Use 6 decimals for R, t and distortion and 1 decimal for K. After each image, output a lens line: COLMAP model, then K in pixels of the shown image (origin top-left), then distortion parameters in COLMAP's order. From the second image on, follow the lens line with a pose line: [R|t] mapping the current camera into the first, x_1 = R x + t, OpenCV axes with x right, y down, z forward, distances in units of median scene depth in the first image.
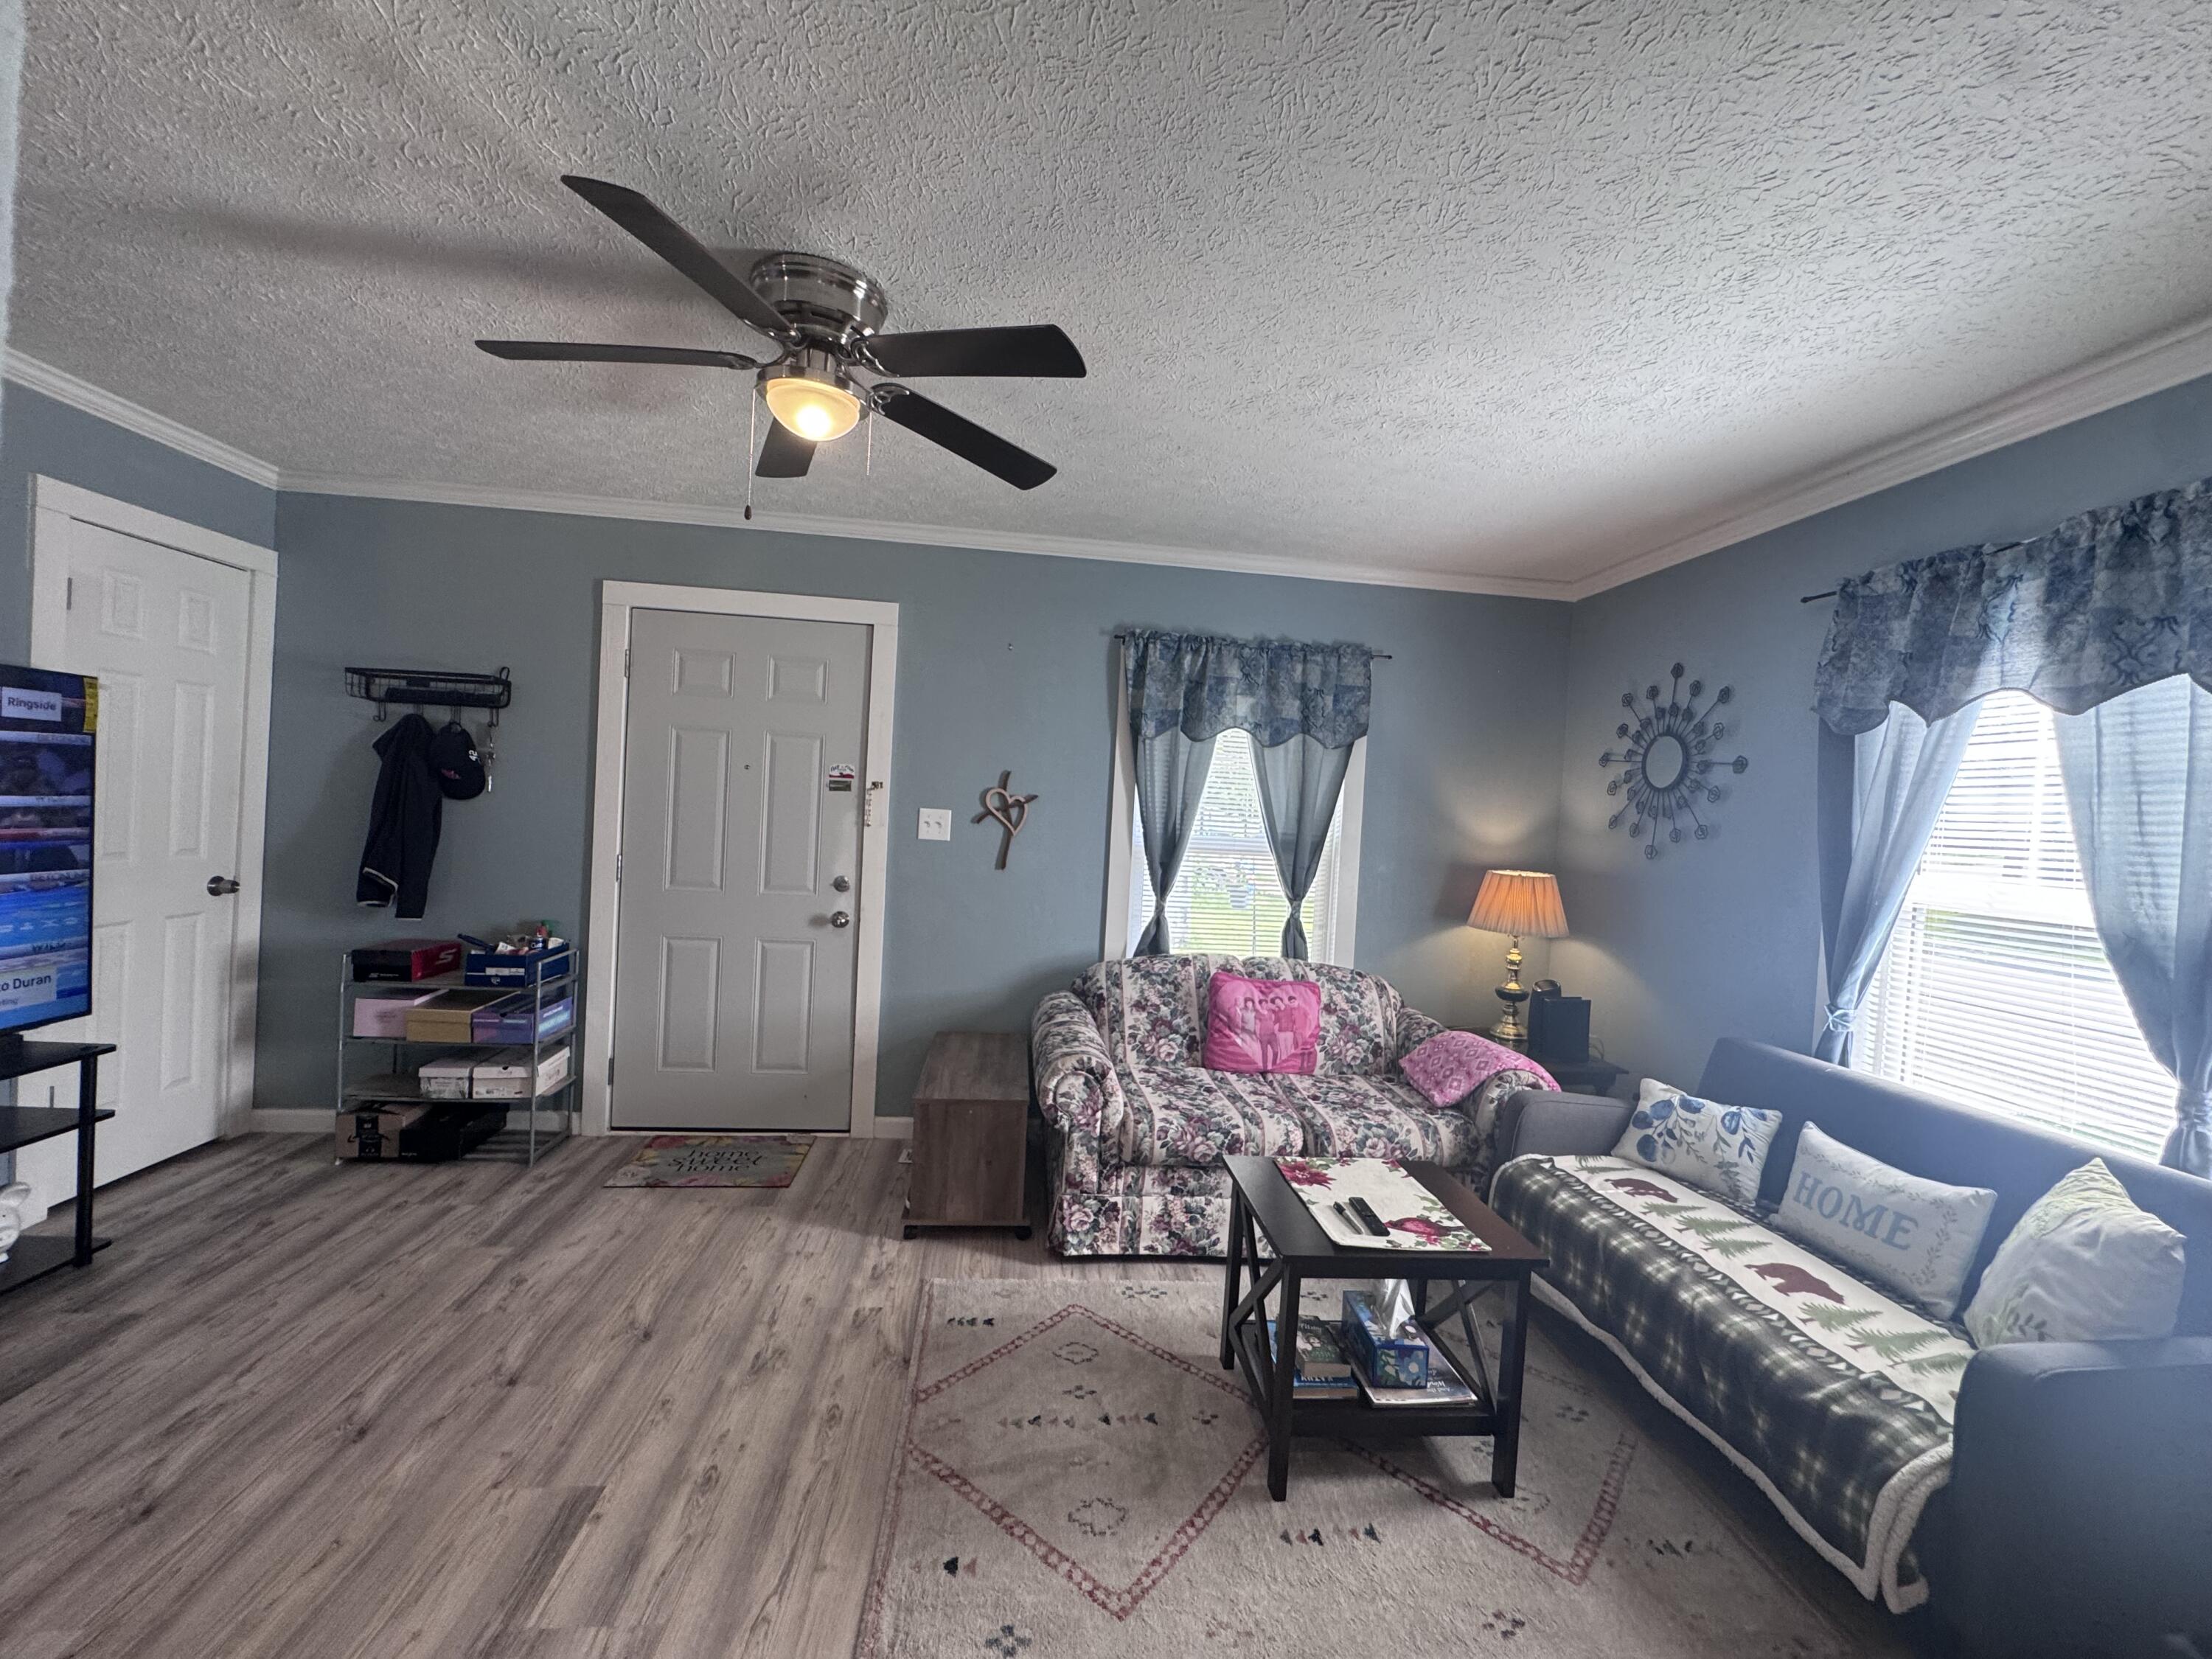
lens RADIAL K [[885.4, 0, 1106.0], [0, 885.4, 829.5], [0, 0, 1]] dist [-0.004182, -0.000363]
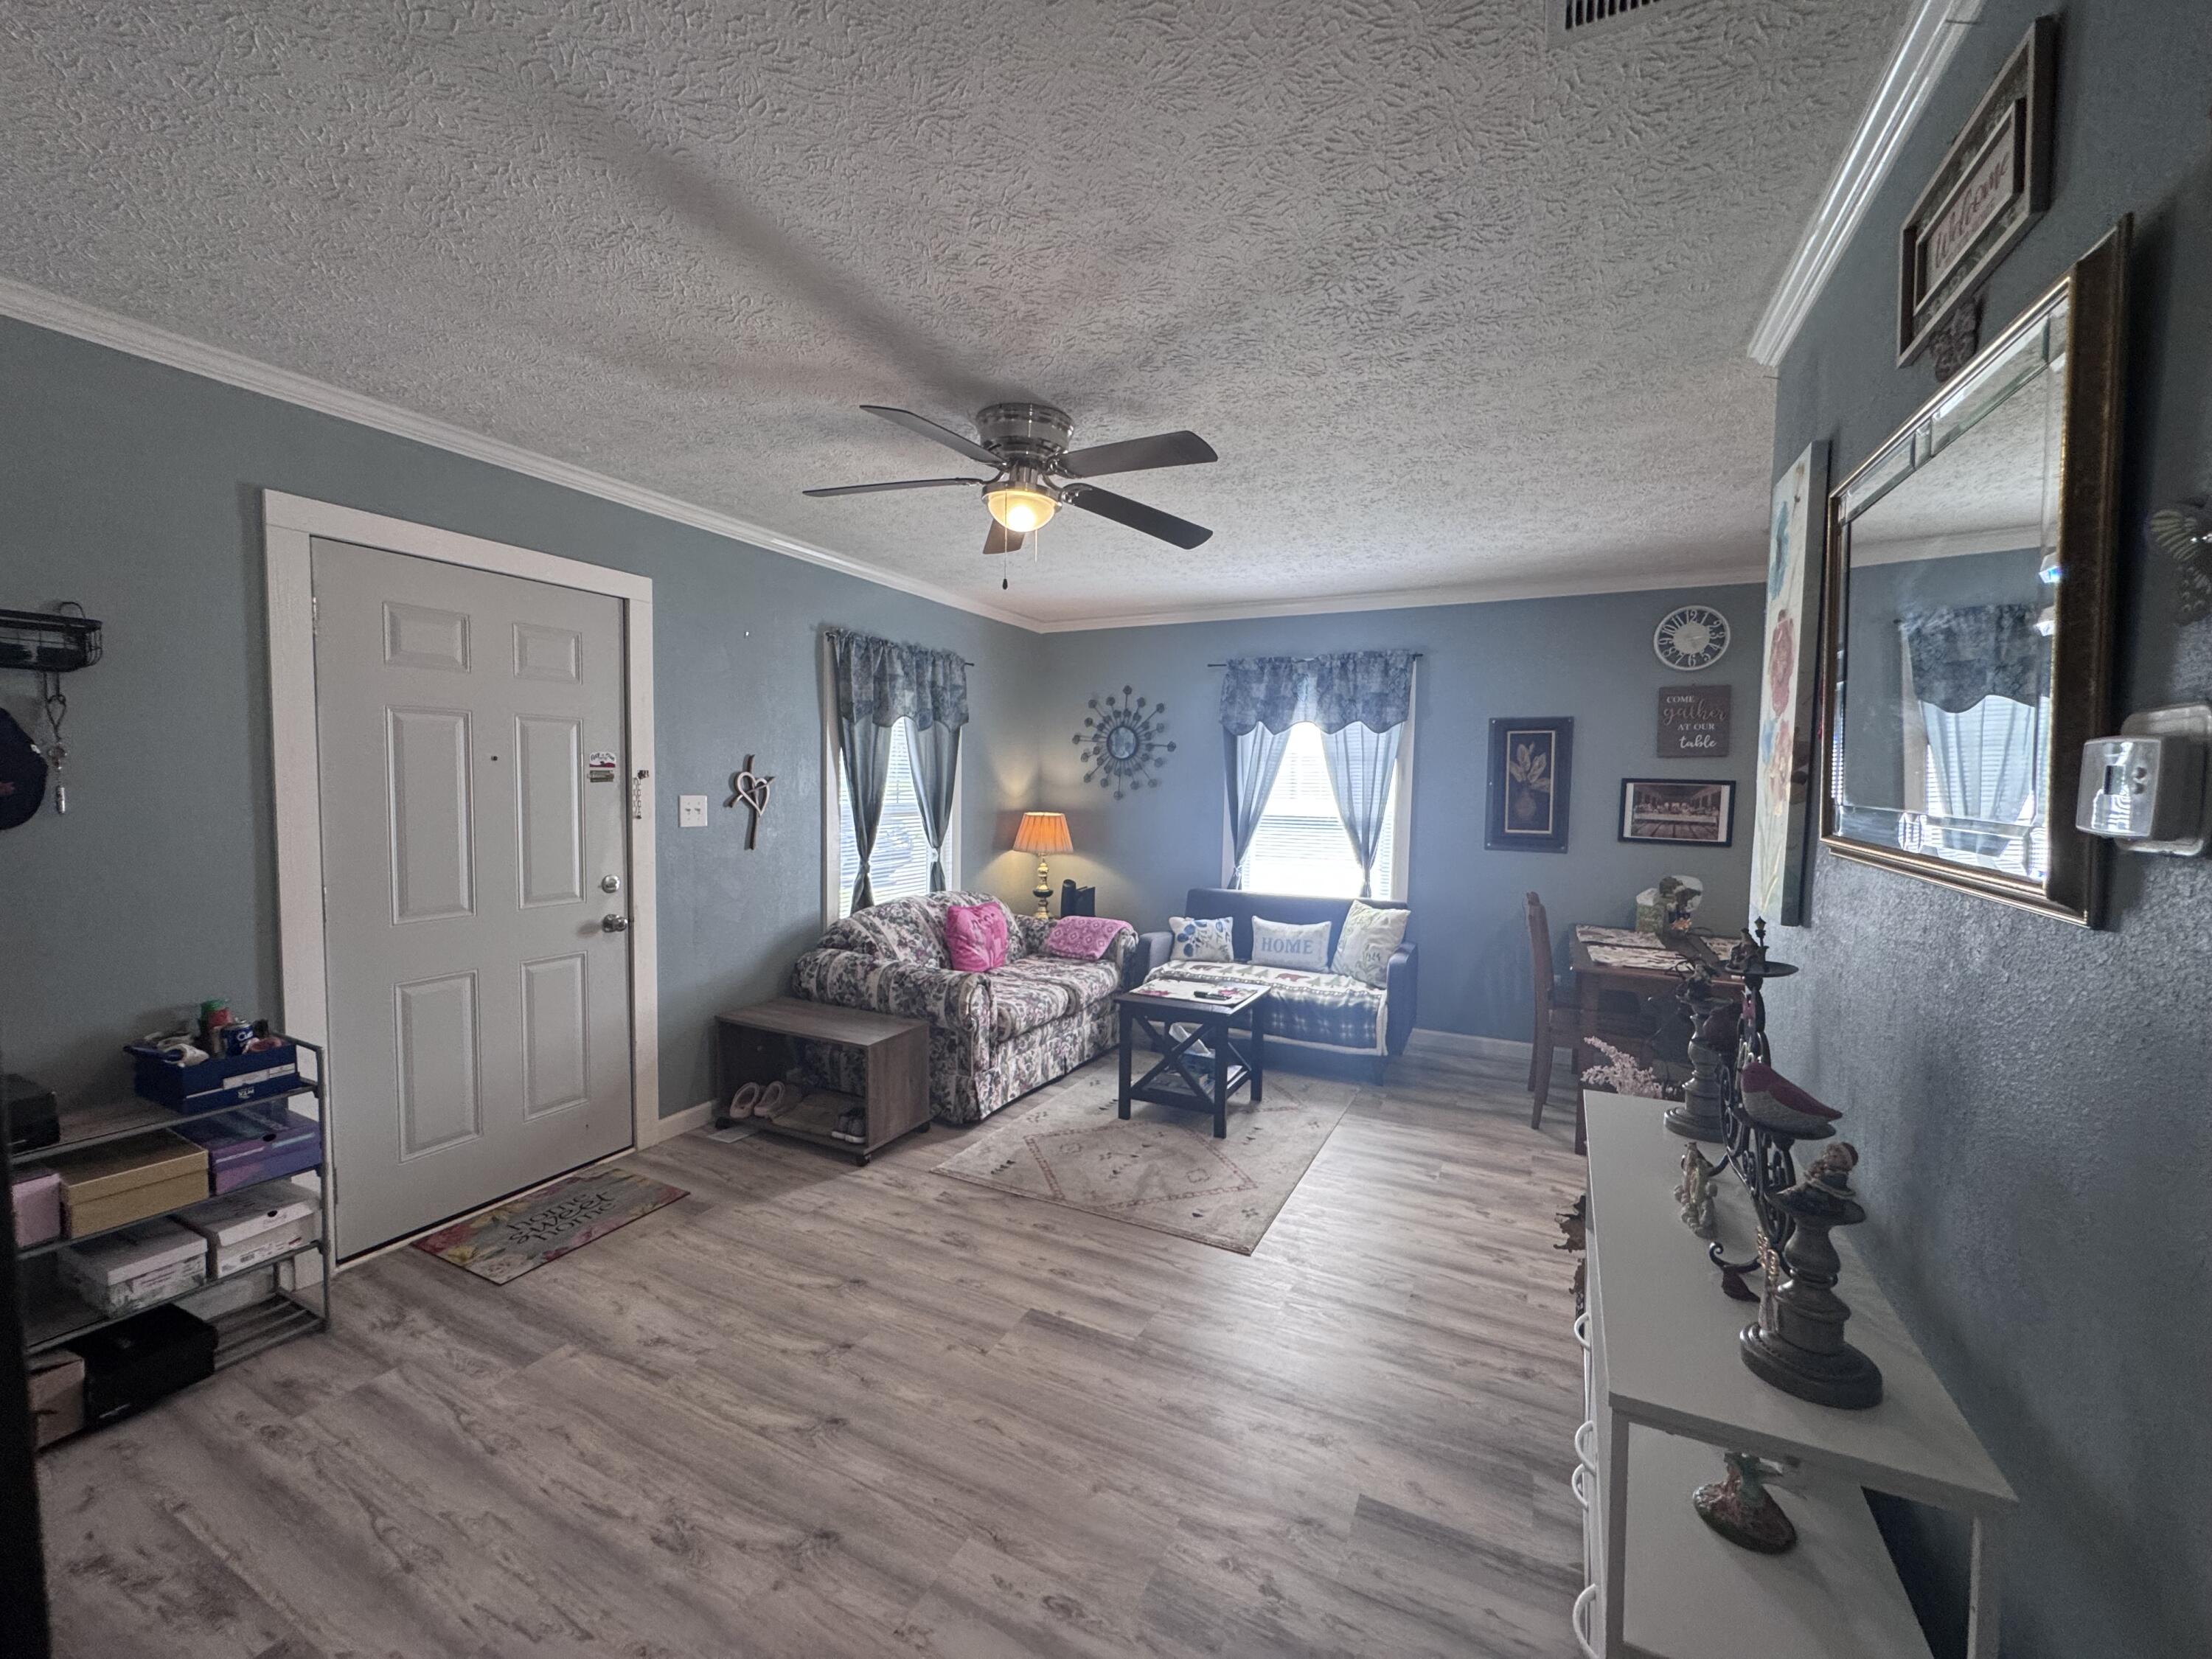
lens RADIAL K [[885.4, 0, 1106.0], [0, 885.4, 829.5], [0, 0, 1]] dist [-0.004182, -0.000363]
pose [[0.538963, -0.093151, 0.837163, -0.889941], [0.034227, 0.995467, 0.088730, -0.065622], [-0.841634, -0.019168, 0.539709, 0.095844]]
